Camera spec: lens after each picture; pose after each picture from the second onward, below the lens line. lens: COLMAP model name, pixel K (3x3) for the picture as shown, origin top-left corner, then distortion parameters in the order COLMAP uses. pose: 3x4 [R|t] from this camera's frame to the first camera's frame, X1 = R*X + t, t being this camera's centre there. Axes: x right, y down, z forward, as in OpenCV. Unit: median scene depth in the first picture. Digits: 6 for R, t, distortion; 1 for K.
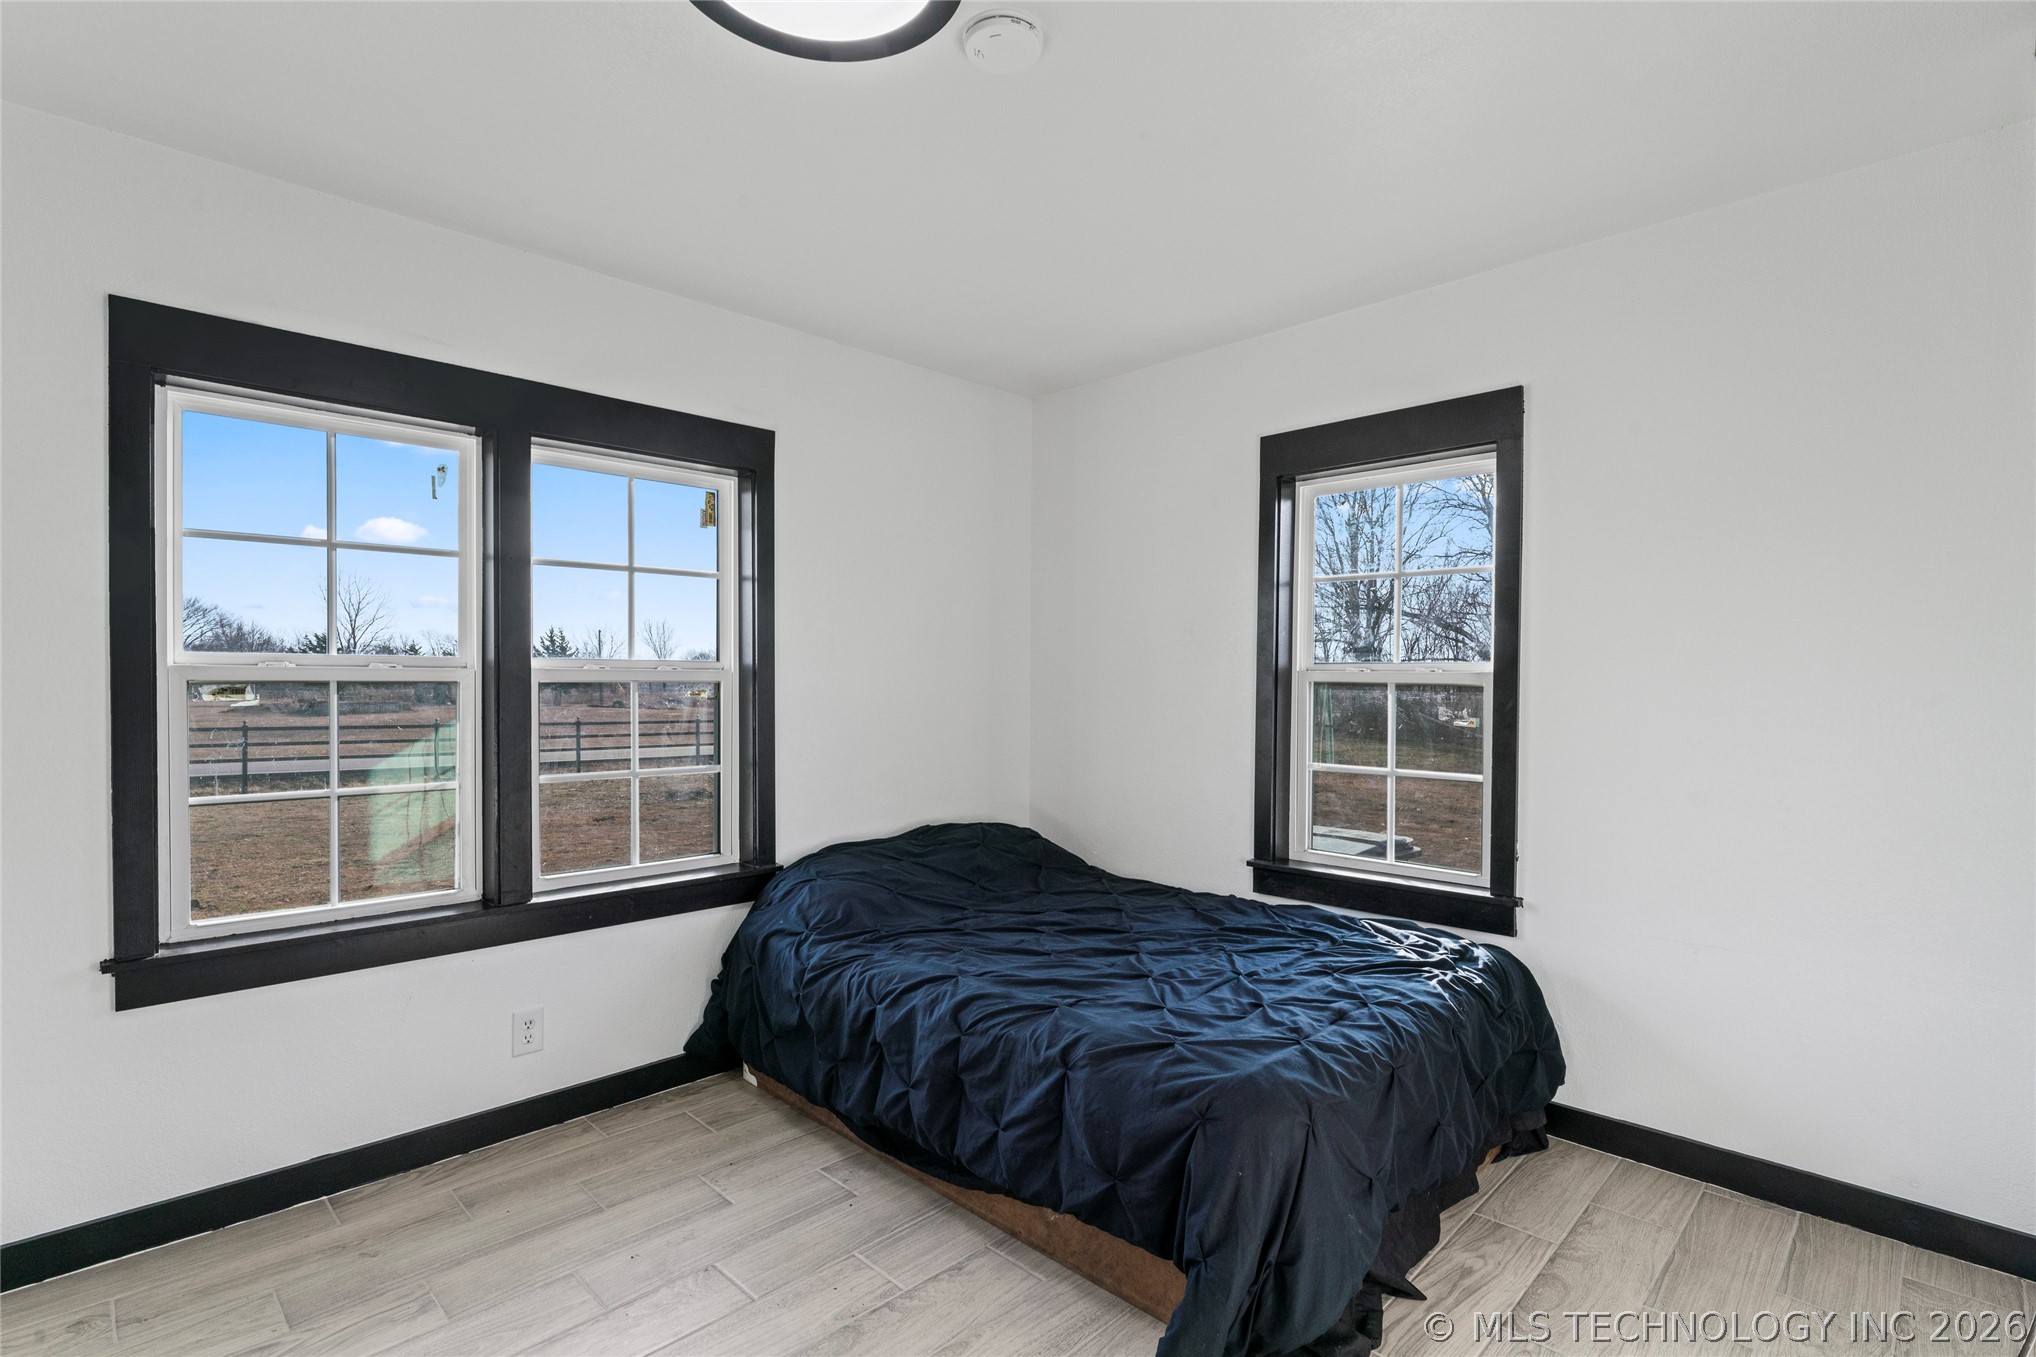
lens RADIAL K [[990.8, 0, 1018.0], [0, 990.8, 678.5], [0, 0, 1]] dist [-0.001276, -0.000206]
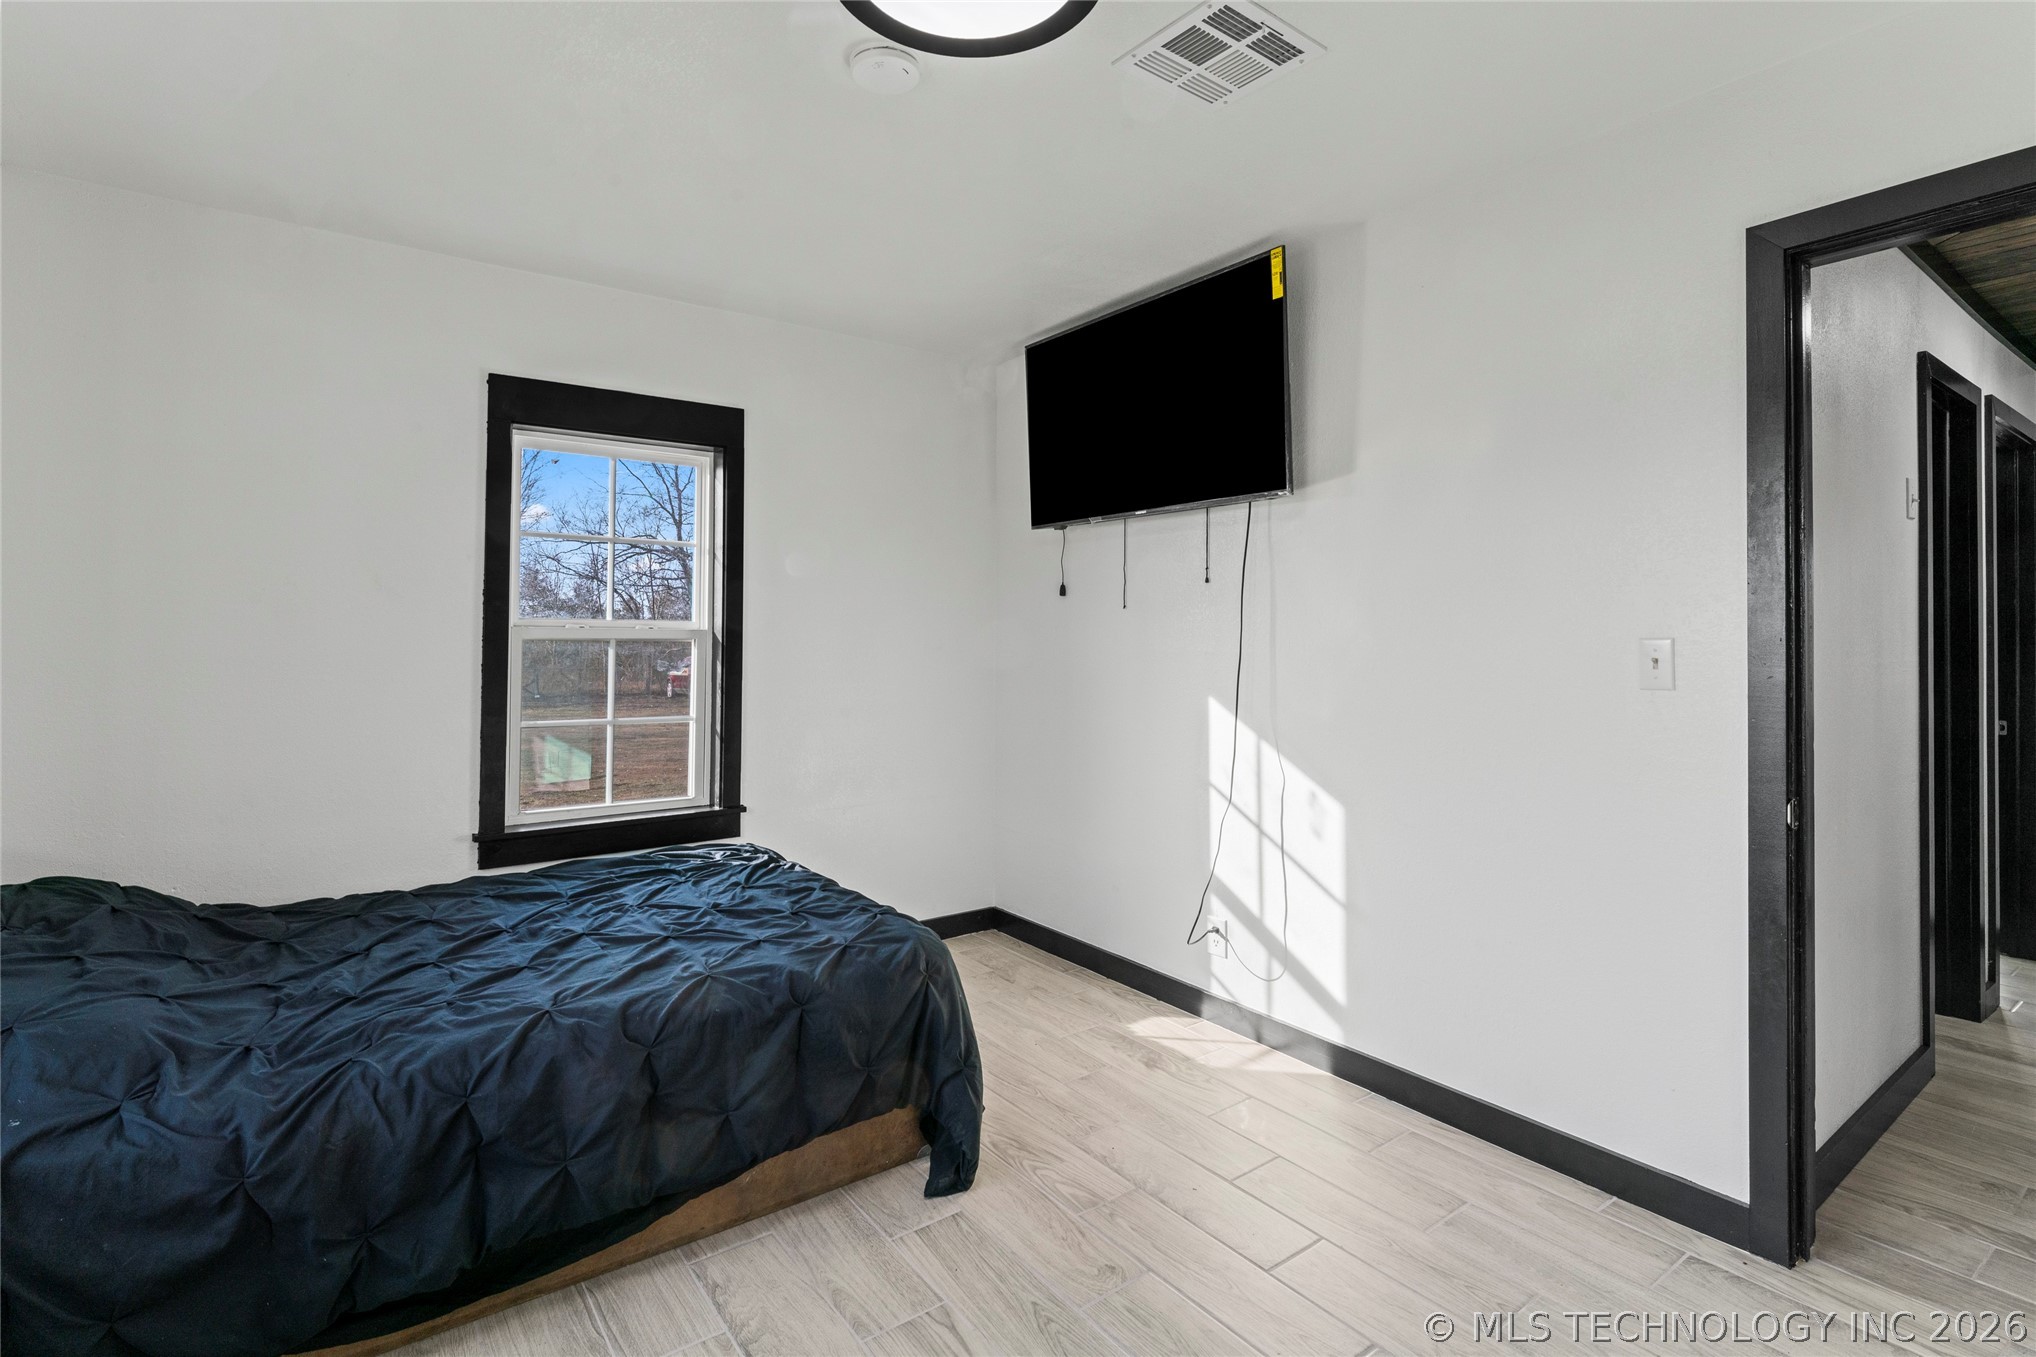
lens RADIAL K [[967.2, 0, 1018.3], [0, 967.2, 639.3], [0, 0, 1]] dist [-0.000365, -0.000384]
pose [[0.155600, -0.005055, 0.987807, -0.678568], [0.004006, 0.999982, 0.004486, 0.002137], [-0.987812, 0.003259, 0.155618, 0.451701]]
